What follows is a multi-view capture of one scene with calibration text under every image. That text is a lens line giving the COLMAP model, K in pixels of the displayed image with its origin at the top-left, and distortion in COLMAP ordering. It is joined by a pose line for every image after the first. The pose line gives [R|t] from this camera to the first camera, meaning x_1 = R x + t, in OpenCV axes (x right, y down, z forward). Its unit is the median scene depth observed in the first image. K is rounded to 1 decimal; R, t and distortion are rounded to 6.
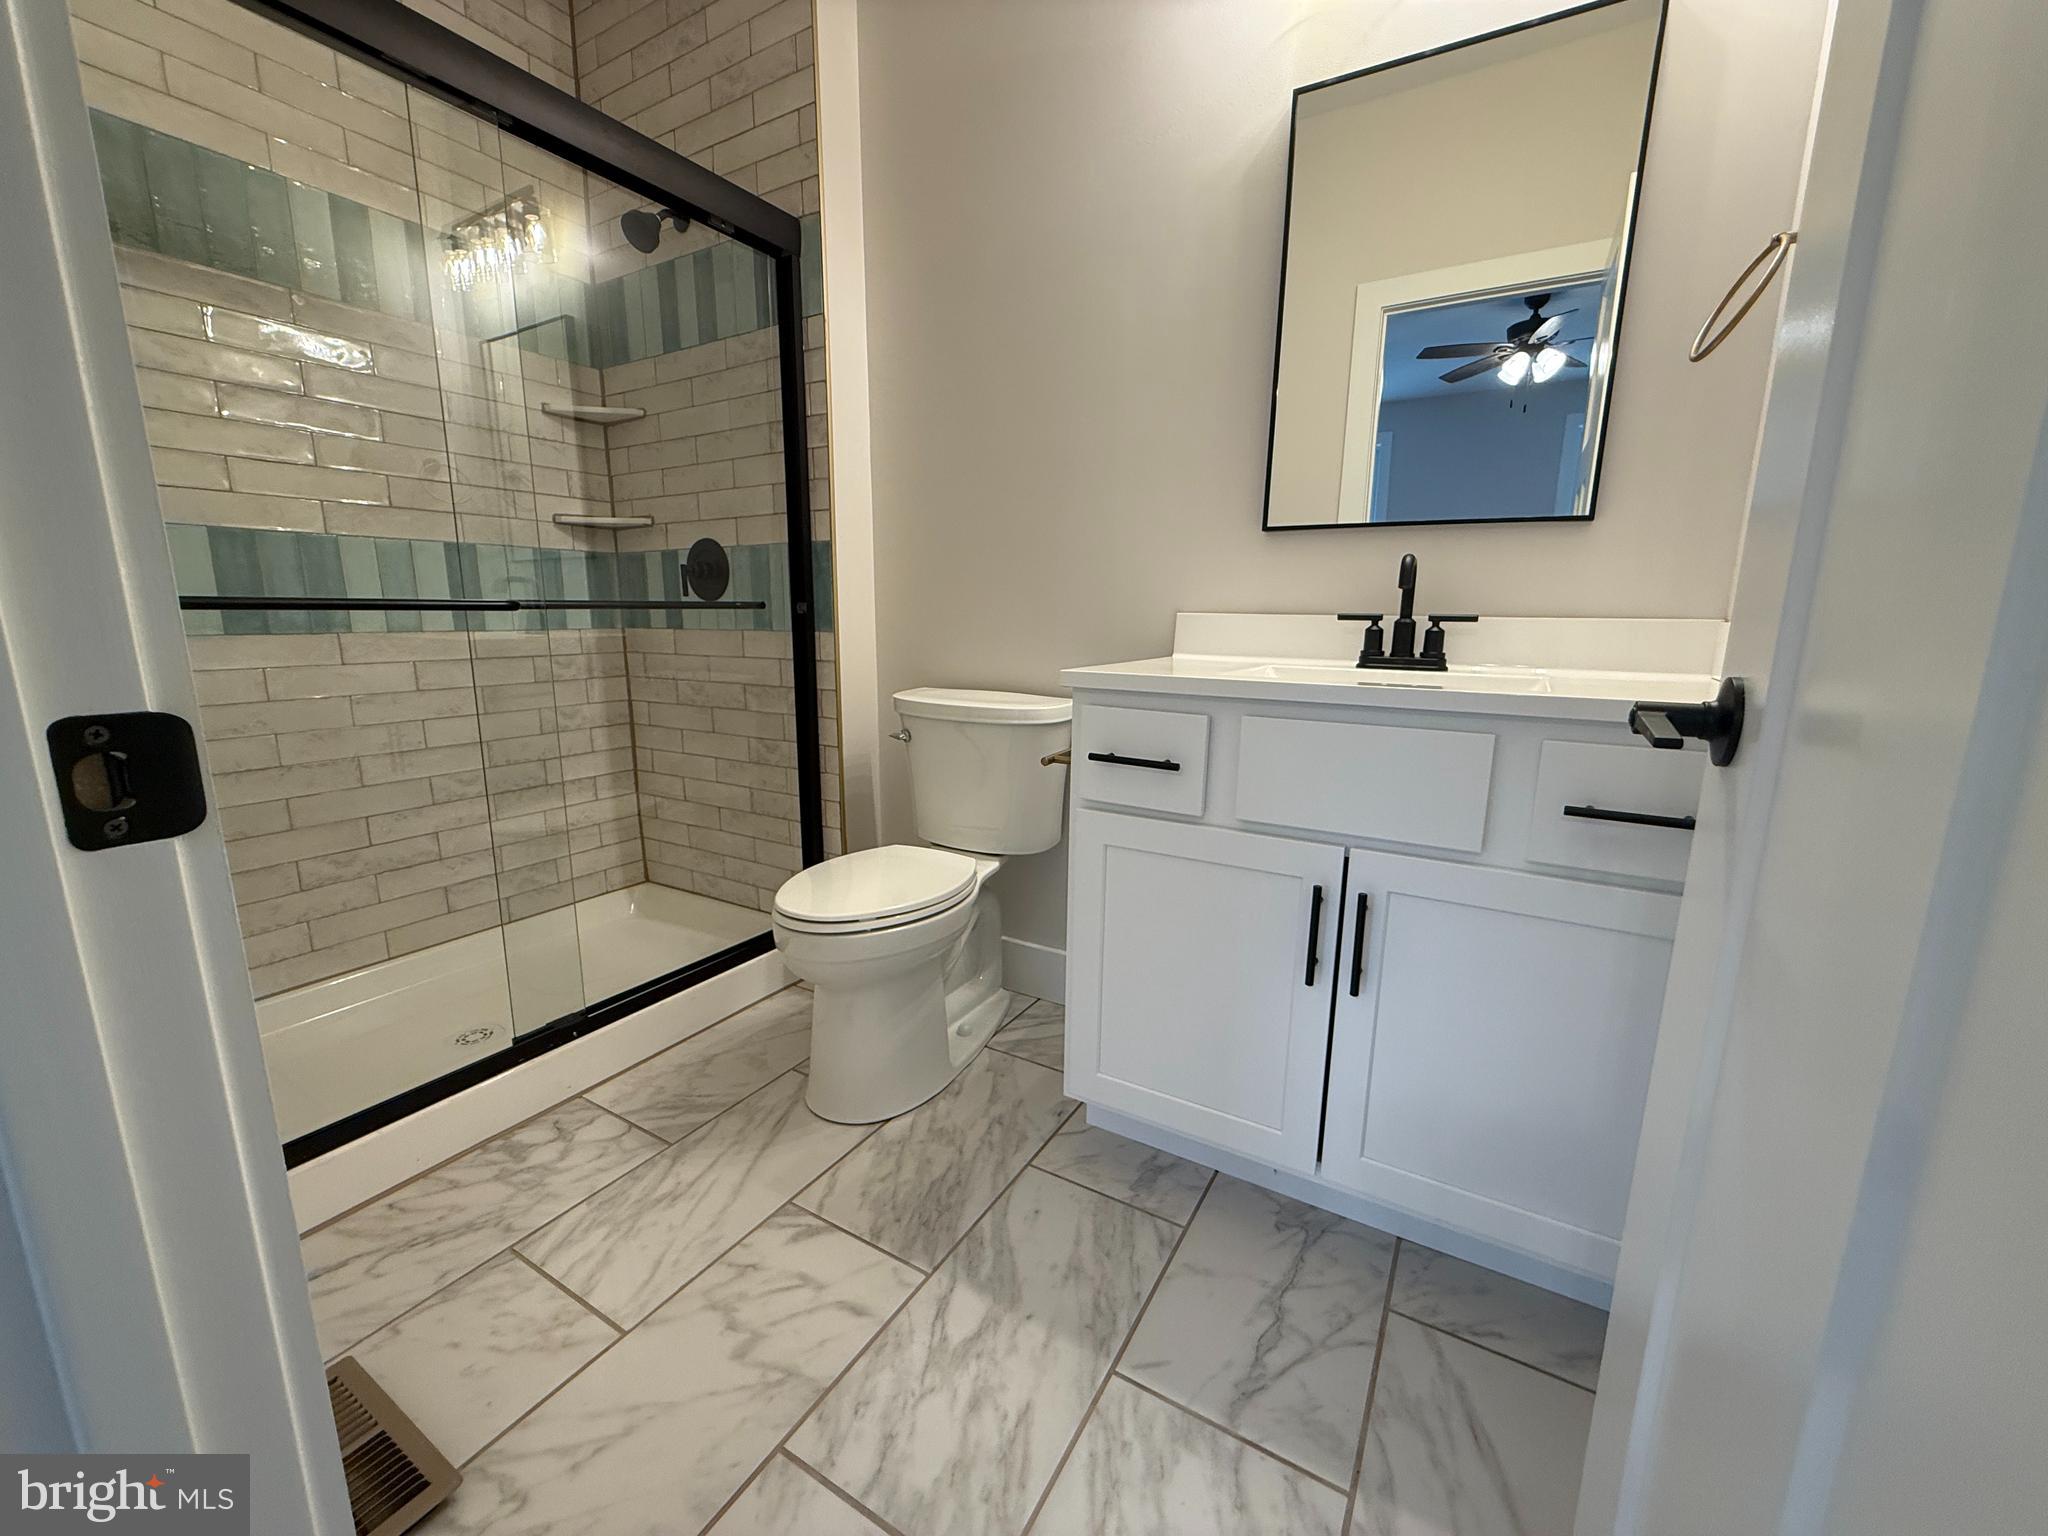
lens RADIAL K [[813.1, 0, 1015.8], [0, 813.1, 773.0], [0, 0, 1]] dist [0.002898, -0.001107]
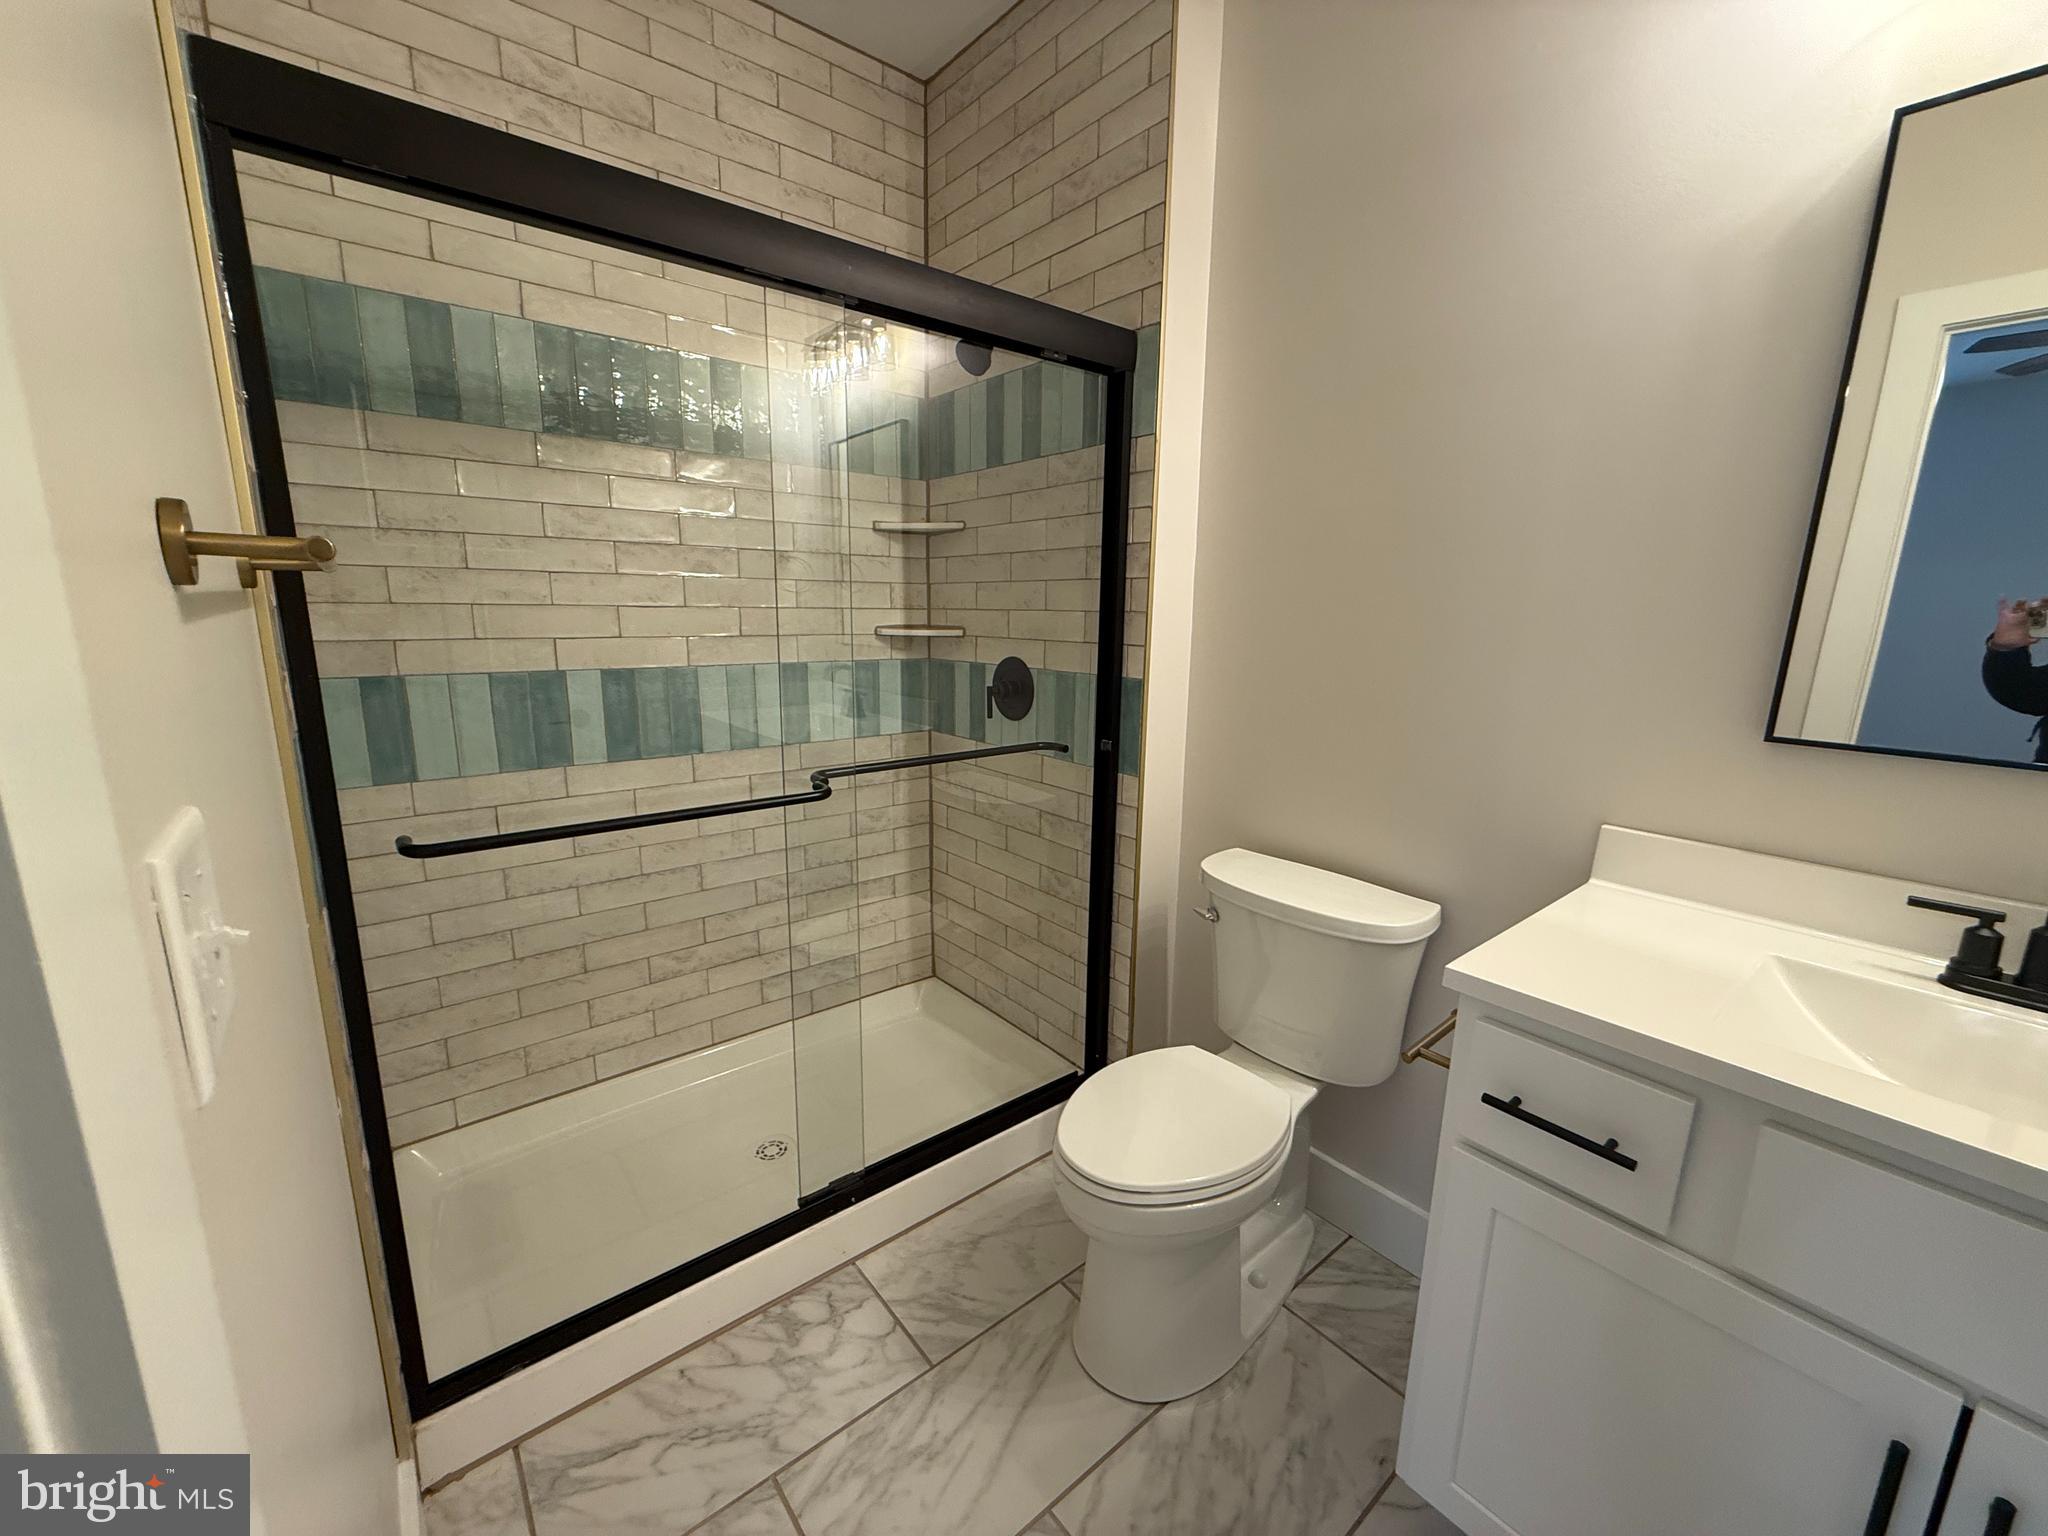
lens RADIAL K [[813.1, 0, 1020.0], [0, 813.1, 769.1], [0, 0, 1]] dist [0.002898, -0.001107]
pose [[0.941795, 0.073474, -0.328061, -0.057369], [-0.072439, 0.997254, 0.015393, -0.204507], [0.328291, 0.009267, 0.944531, 0.113131]]
